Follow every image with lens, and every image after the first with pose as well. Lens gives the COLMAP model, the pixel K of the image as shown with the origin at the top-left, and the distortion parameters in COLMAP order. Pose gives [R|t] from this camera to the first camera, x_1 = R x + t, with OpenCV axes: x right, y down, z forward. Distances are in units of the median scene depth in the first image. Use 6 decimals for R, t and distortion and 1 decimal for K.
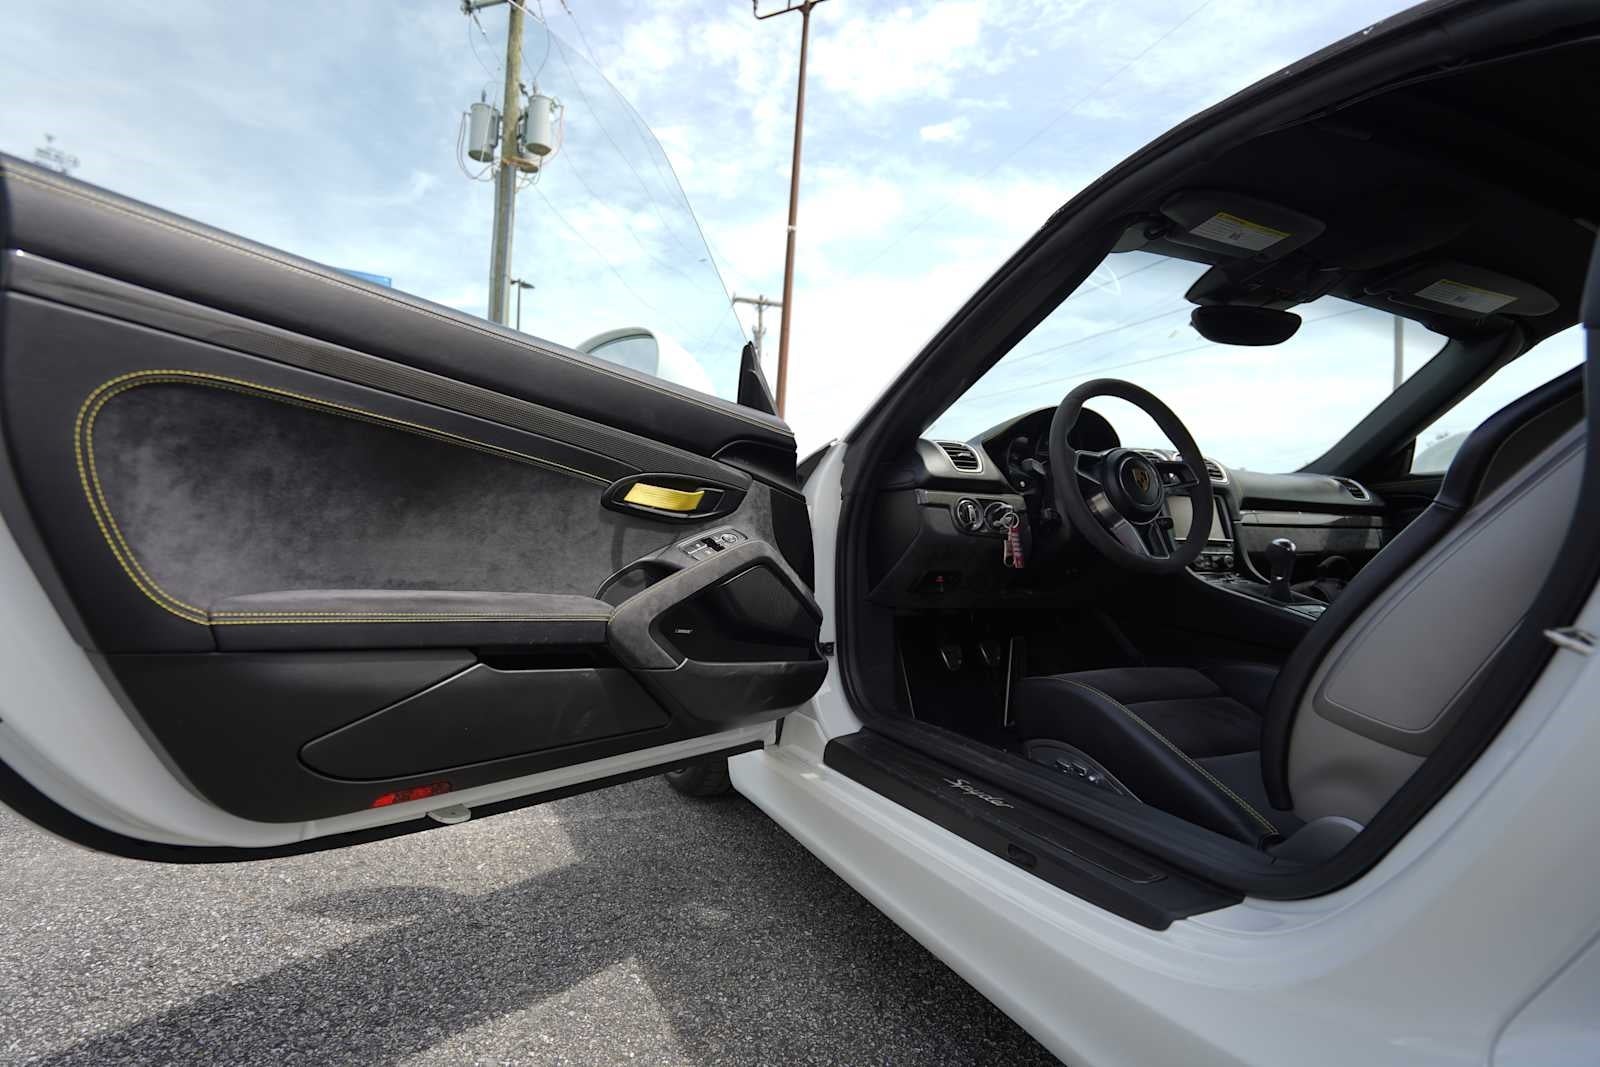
lens RADIAL K [[764.0, 0, 800.0], [0, 764.0, 533.5], [0, 0, 1]] dist [-0.031125, 0.001119]
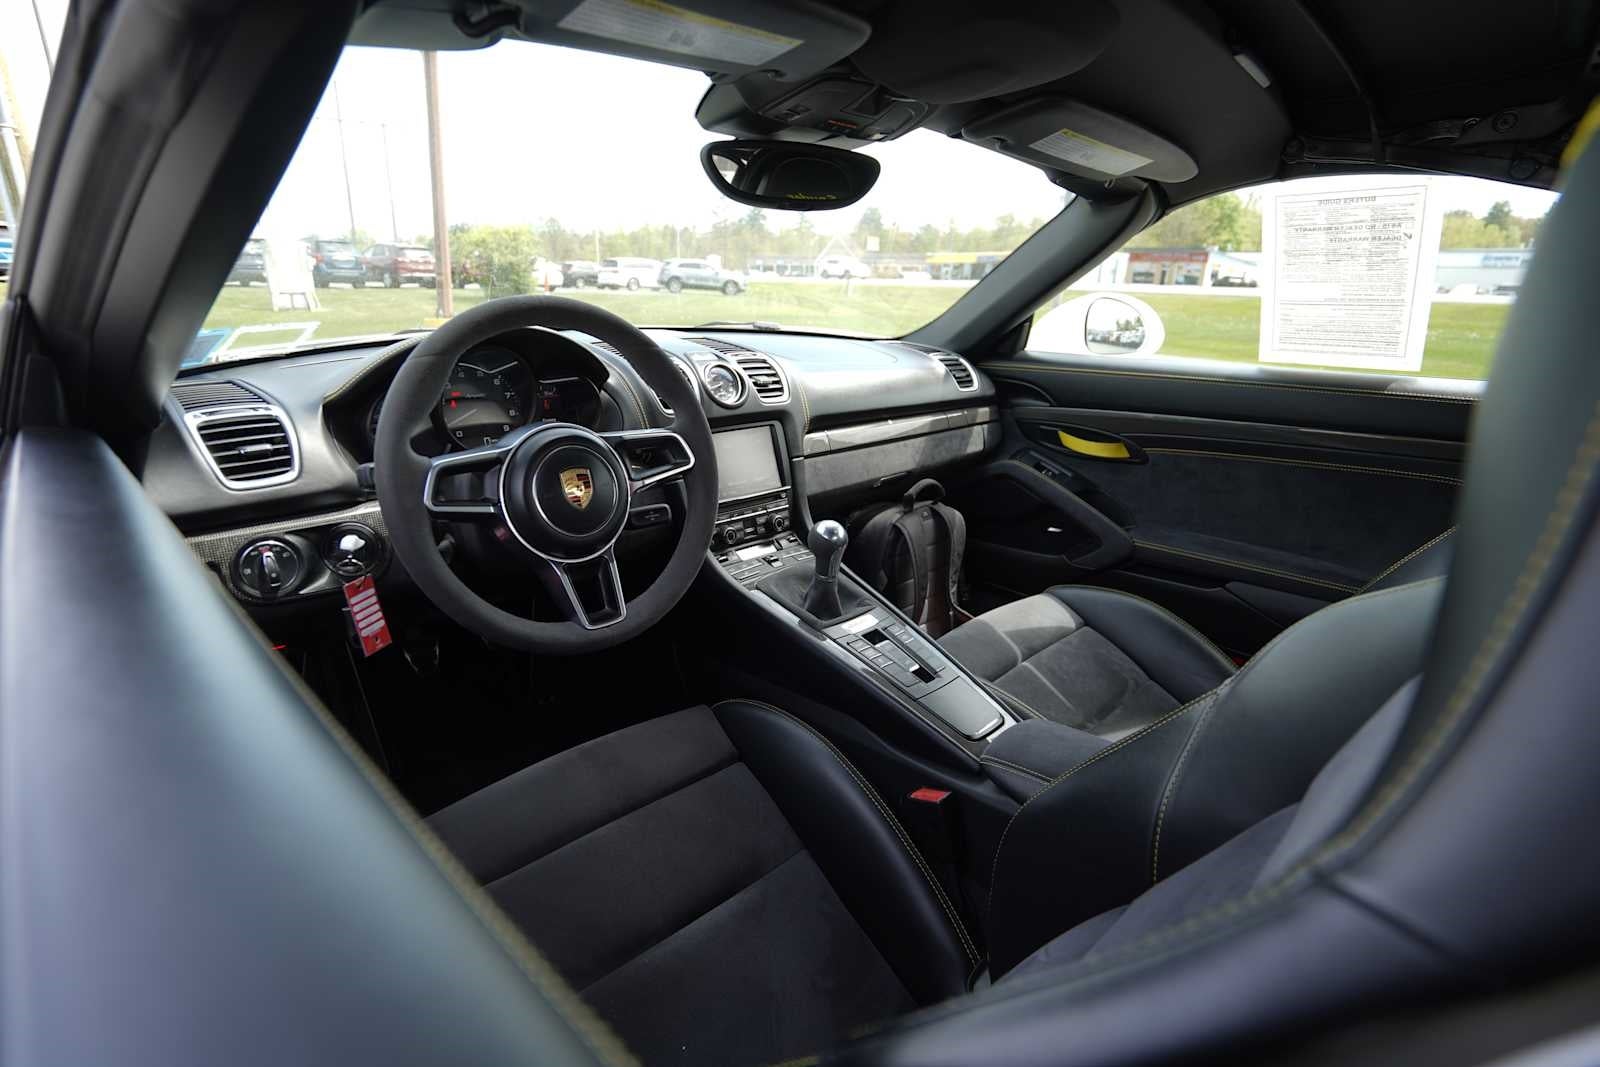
lens RADIAL K [[764.0, 0, 800.0], [0, 764.0, 533.5], [0, 0, 1]] dist [-0.031125, 0.001119]
pose [[0.937455, -0.108323, 0.330823, 0.330884], [-0.001766, 0.948859, 0.315695, -0.177957], [-0.348101, -0.296534, 0.889322, 0.329284]]
